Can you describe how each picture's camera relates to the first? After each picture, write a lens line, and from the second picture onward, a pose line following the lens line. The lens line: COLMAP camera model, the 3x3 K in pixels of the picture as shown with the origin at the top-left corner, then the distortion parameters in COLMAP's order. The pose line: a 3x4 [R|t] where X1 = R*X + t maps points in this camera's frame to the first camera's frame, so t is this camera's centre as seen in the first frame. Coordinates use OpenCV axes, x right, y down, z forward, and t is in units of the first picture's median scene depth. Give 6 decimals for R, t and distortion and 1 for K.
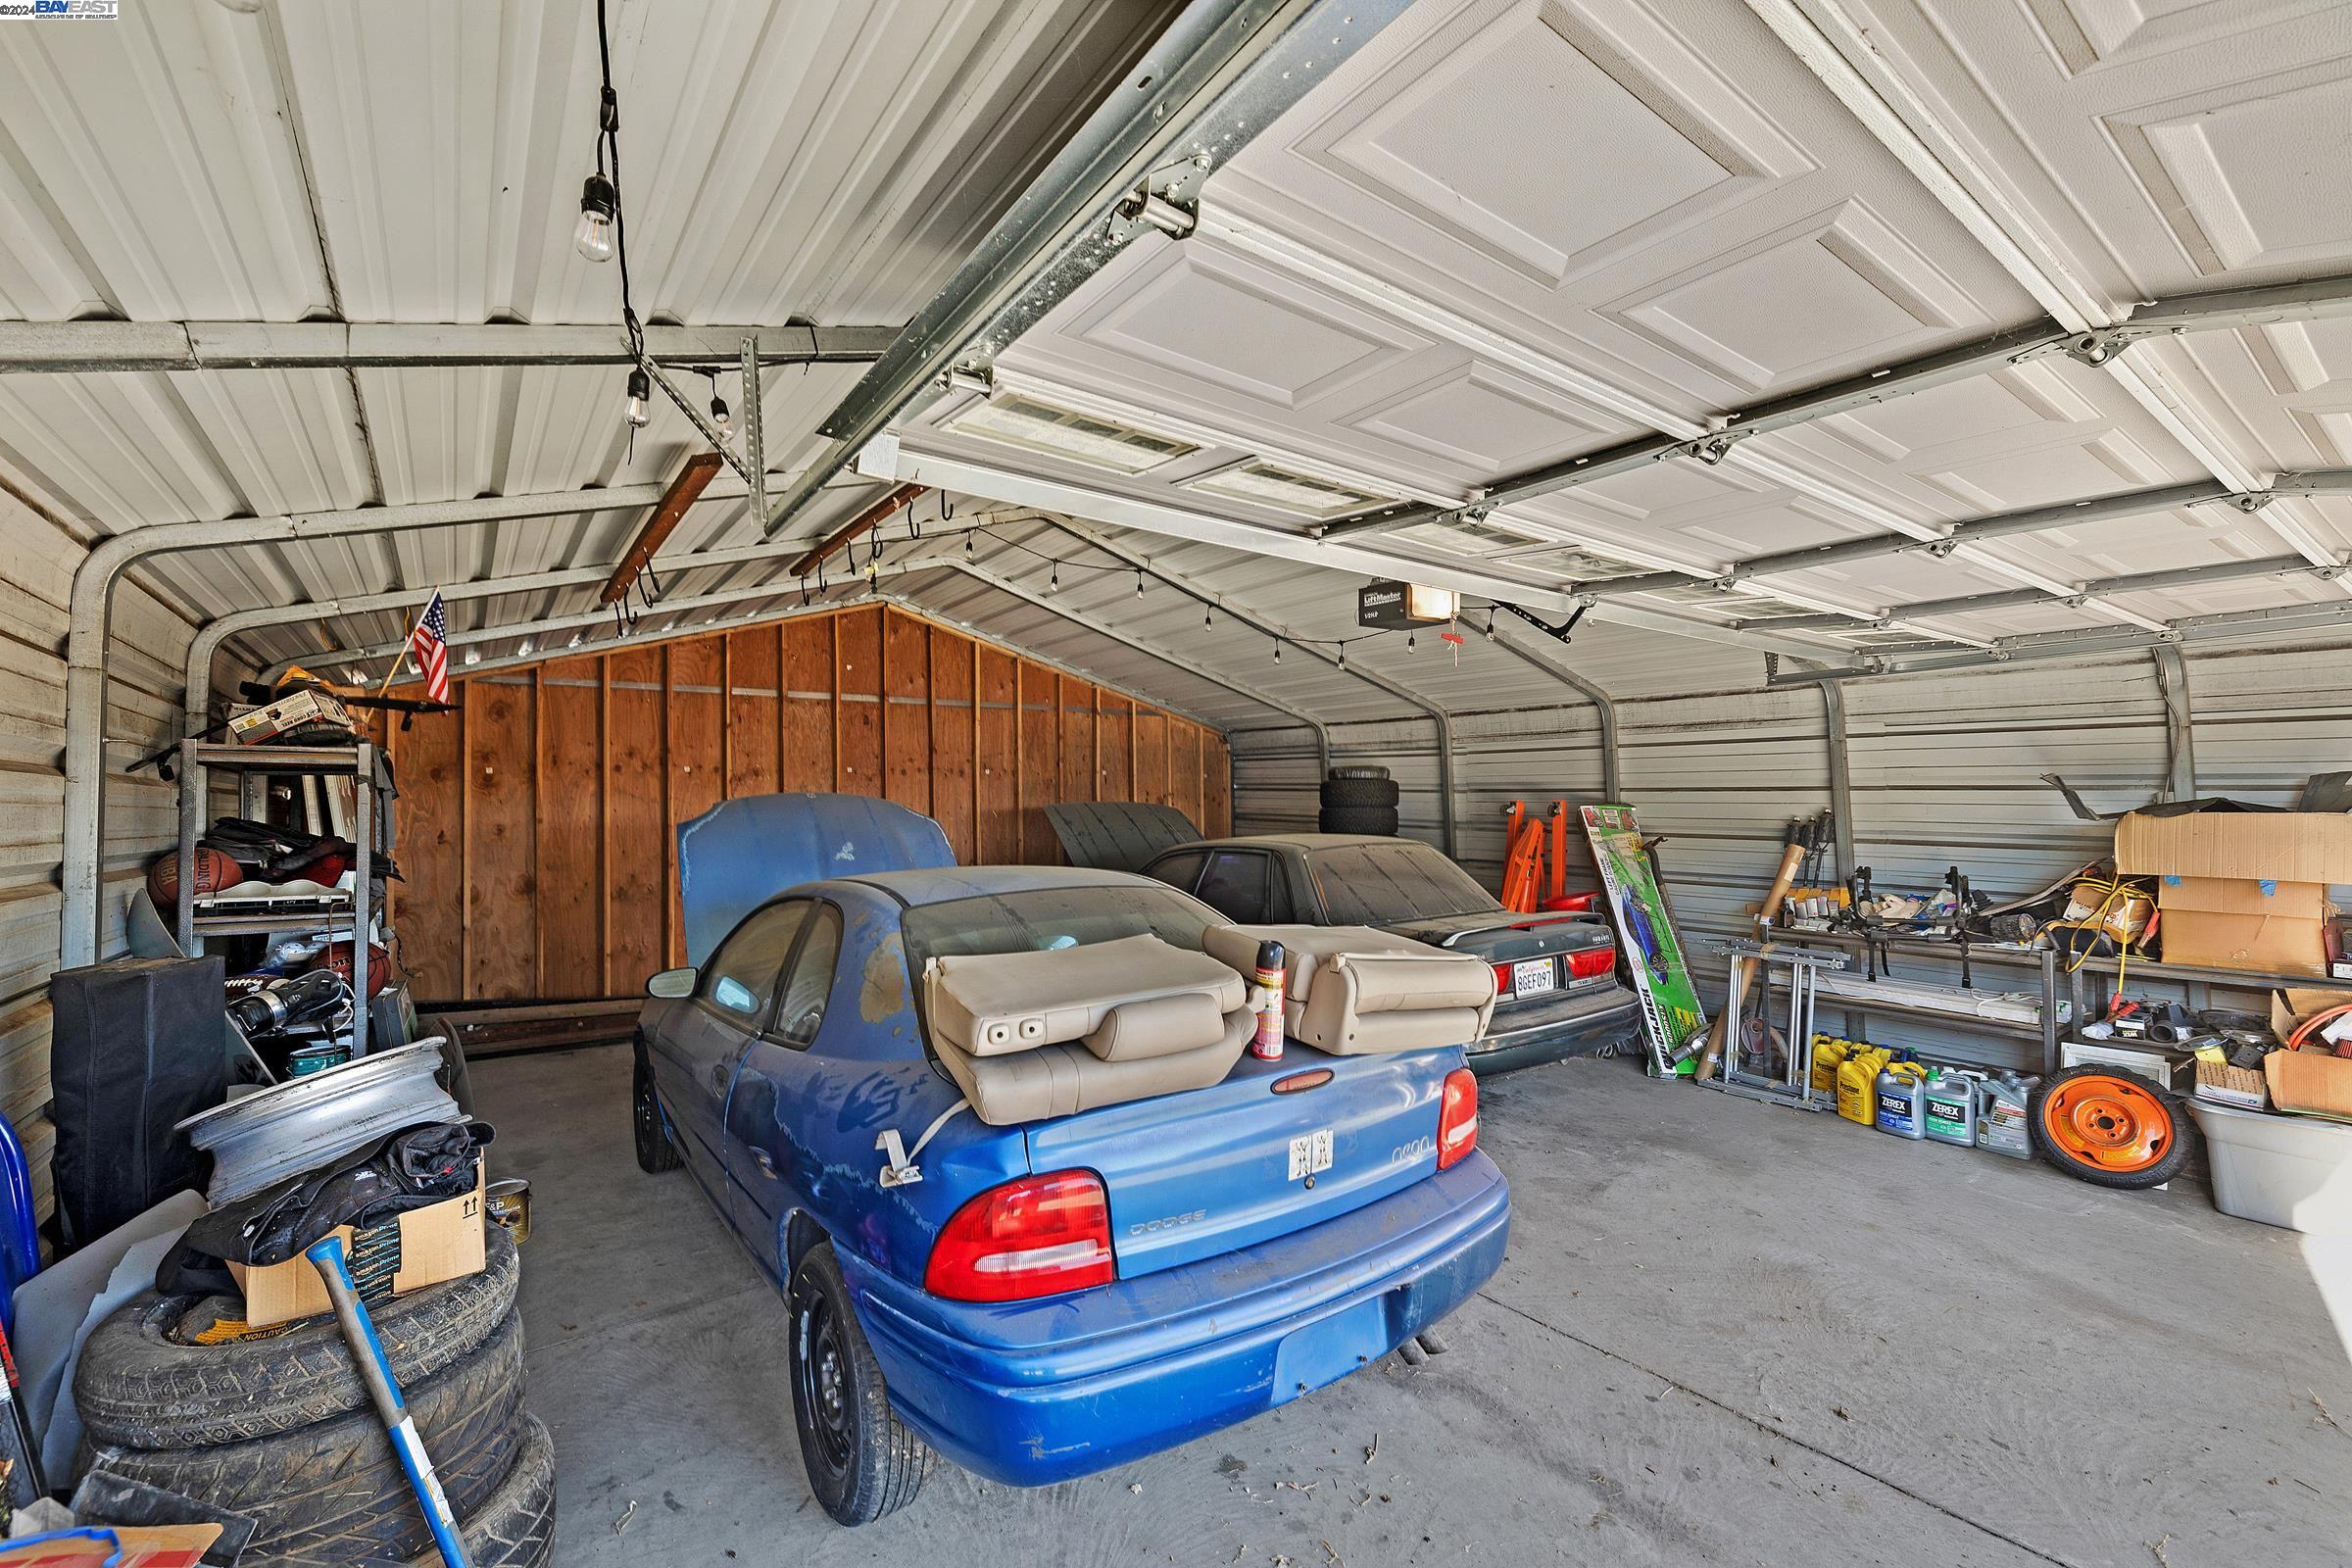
lens RADIAL K [[990.3, 0, 1168.2], [0, 990.3, 789.5], [0, 0, 1]] dist [0.000318, -0.000206]
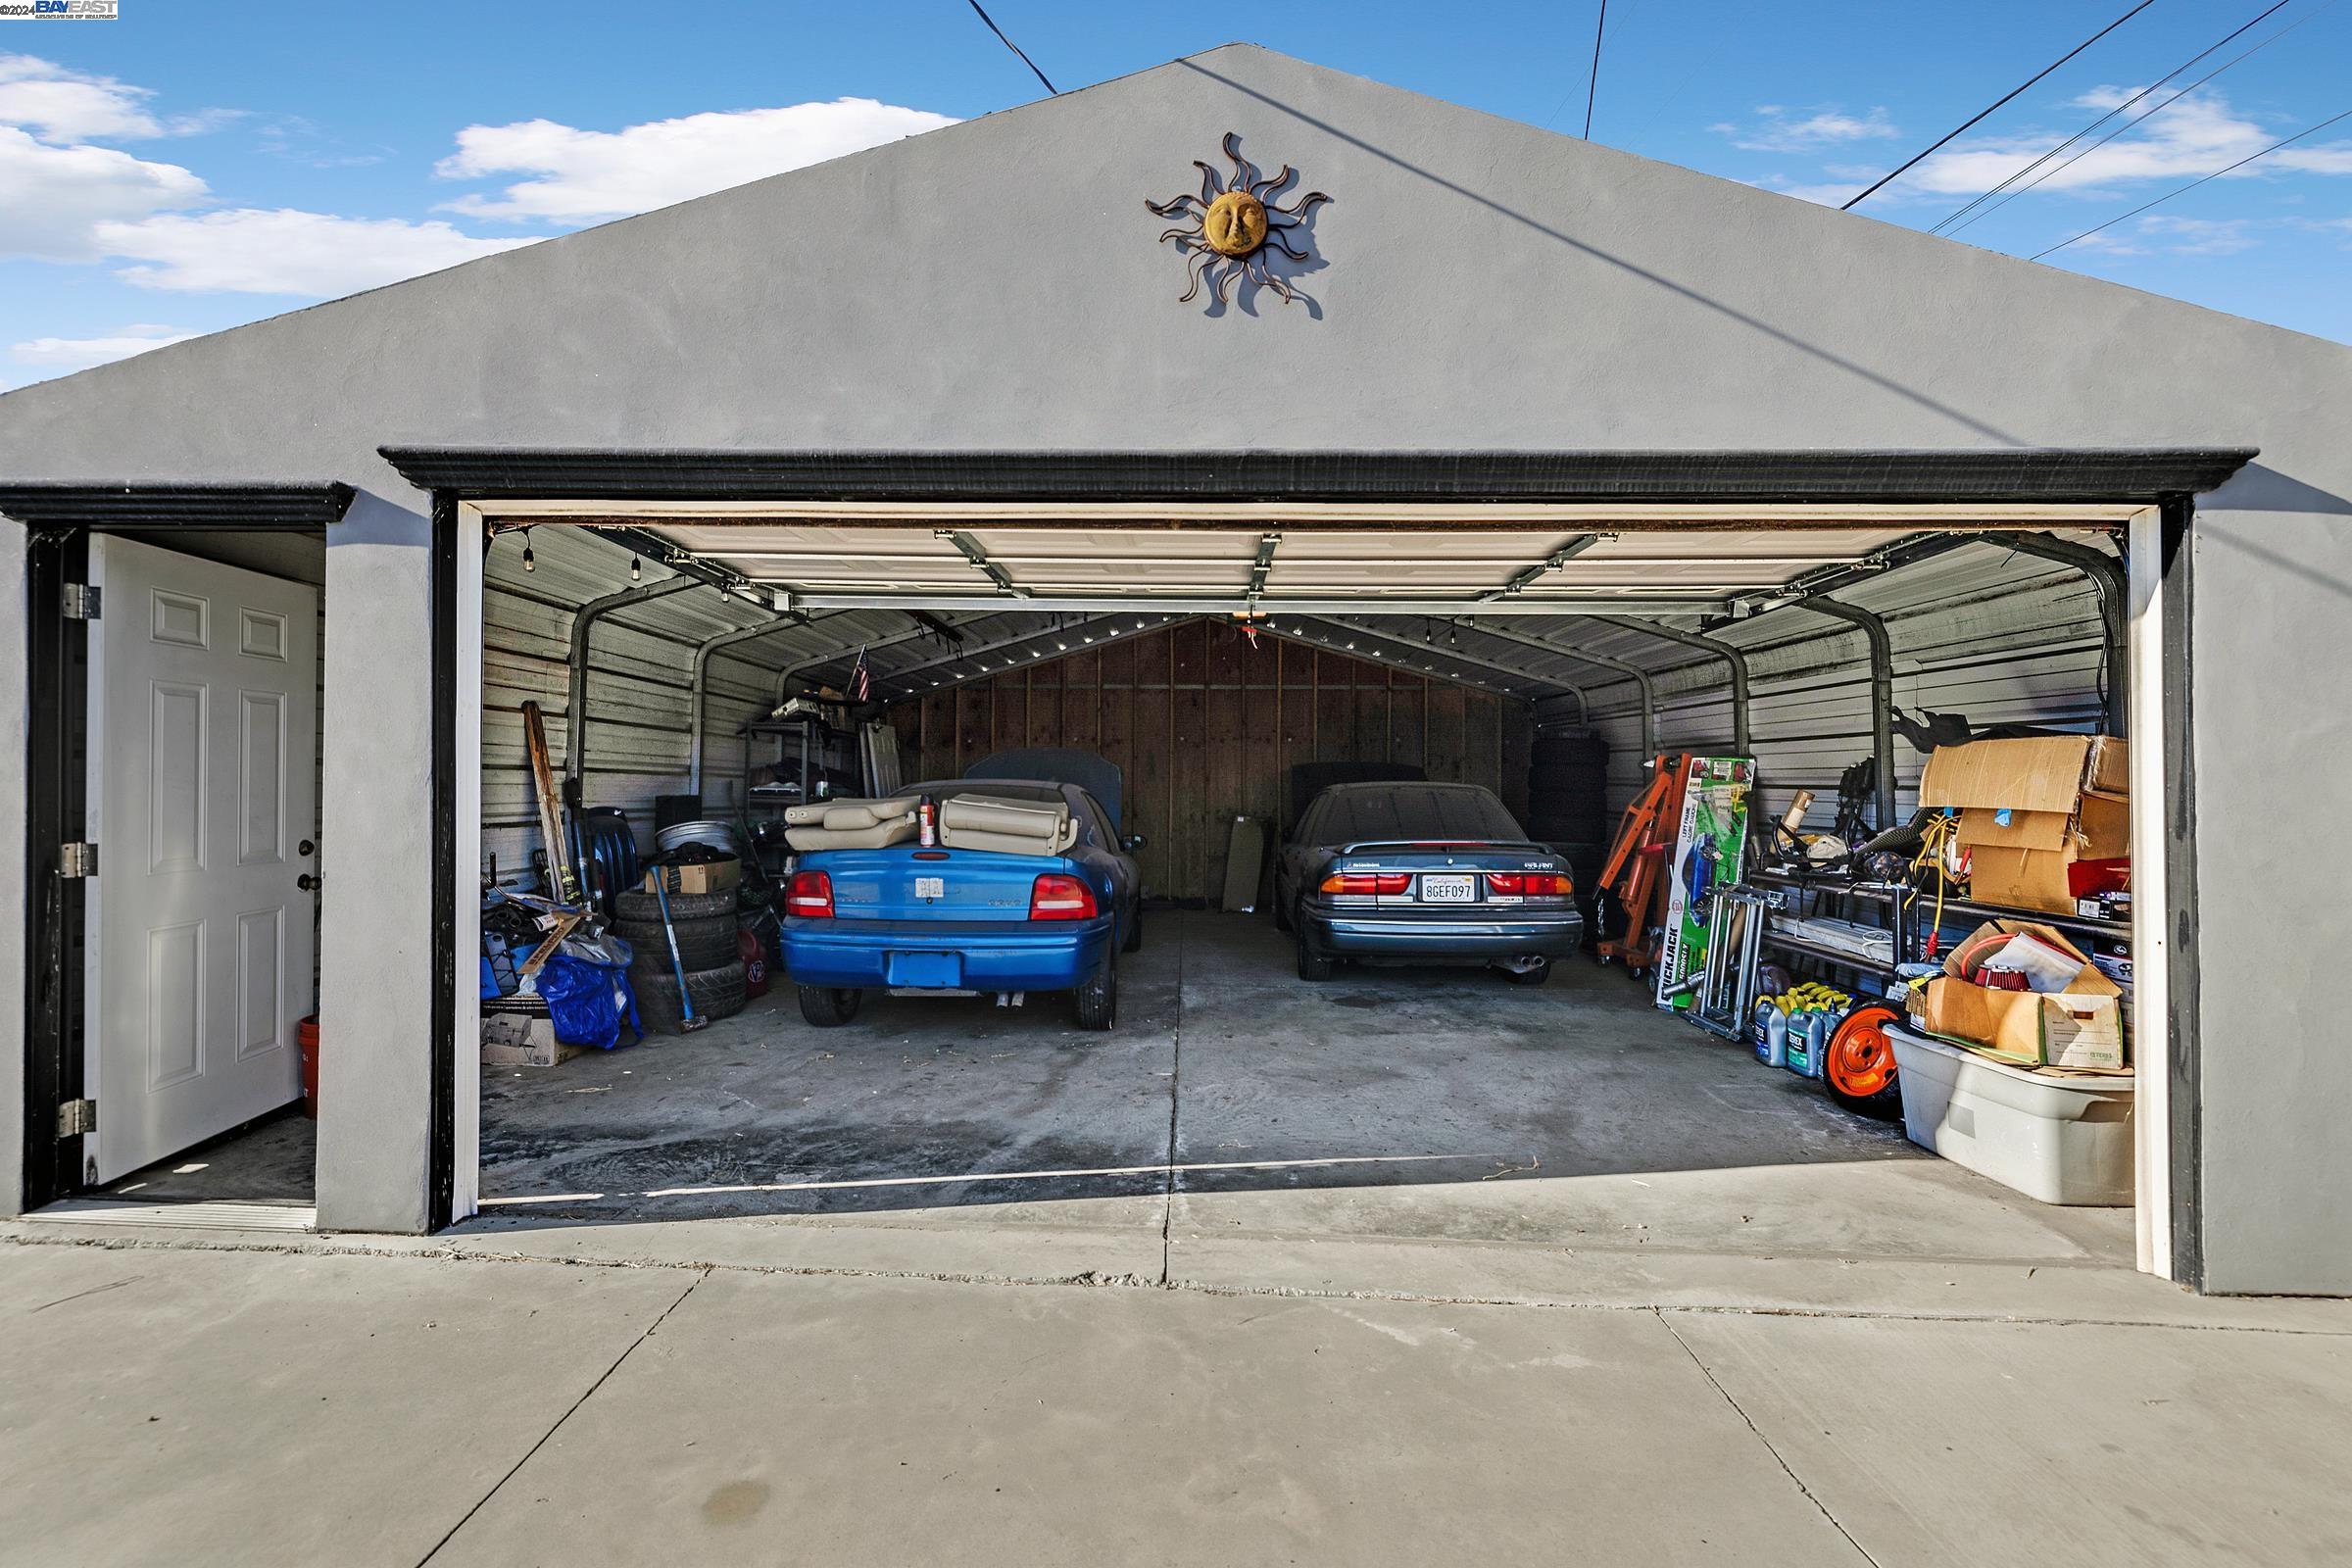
lens RADIAL K [[990.3, 0, 1168.2], [0, 990.3, 789.5], [0, 0, 1]] dist [0.000318, -0.000206]
pose [[0.793923, 0.013179, -0.607875, 0.708987], [-0.004172, 0.999860, 0.016229, 0.040702], [0.608004, -0.010349, 0.793867, -0.160493]]
